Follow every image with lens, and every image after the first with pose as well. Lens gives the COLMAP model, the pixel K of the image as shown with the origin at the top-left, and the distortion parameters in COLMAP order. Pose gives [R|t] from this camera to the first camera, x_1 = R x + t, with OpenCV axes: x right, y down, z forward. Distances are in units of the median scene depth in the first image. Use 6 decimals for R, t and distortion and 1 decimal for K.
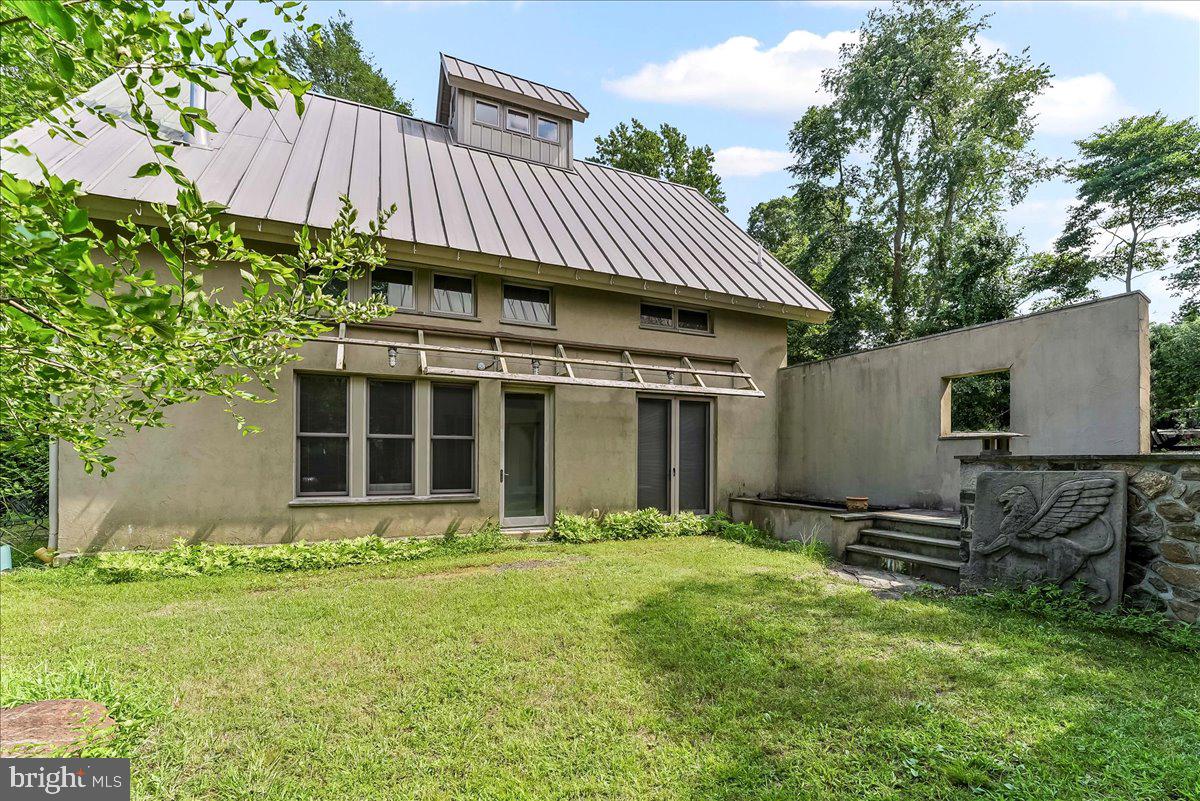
lens RADIAL K [[524.5, 0, 600.5], [0, 524.5, 450.7], [0, 0, 1]] dist [-0.000357, -0.000014]
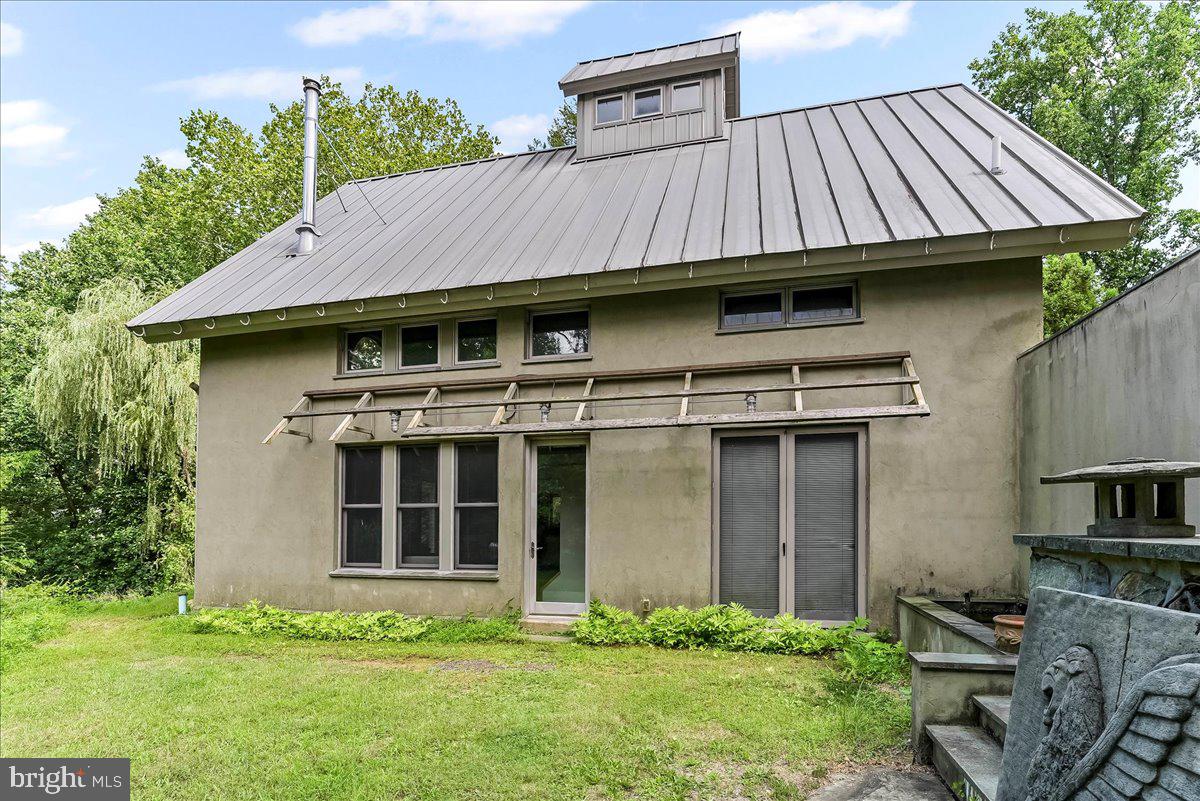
lens RADIAL K [[596.9, 0, 600.5], [0, 596.9, 506.0], [0, 0, 1]] dist [-0.000962, -0.000310]
pose [[0.784708, -0.021515, -0.619492, 0.471789], [0.017884, 0.999767, -0.012068, -0.007502], [0.619607, -0.001609, 0.784910, 0.337970]]
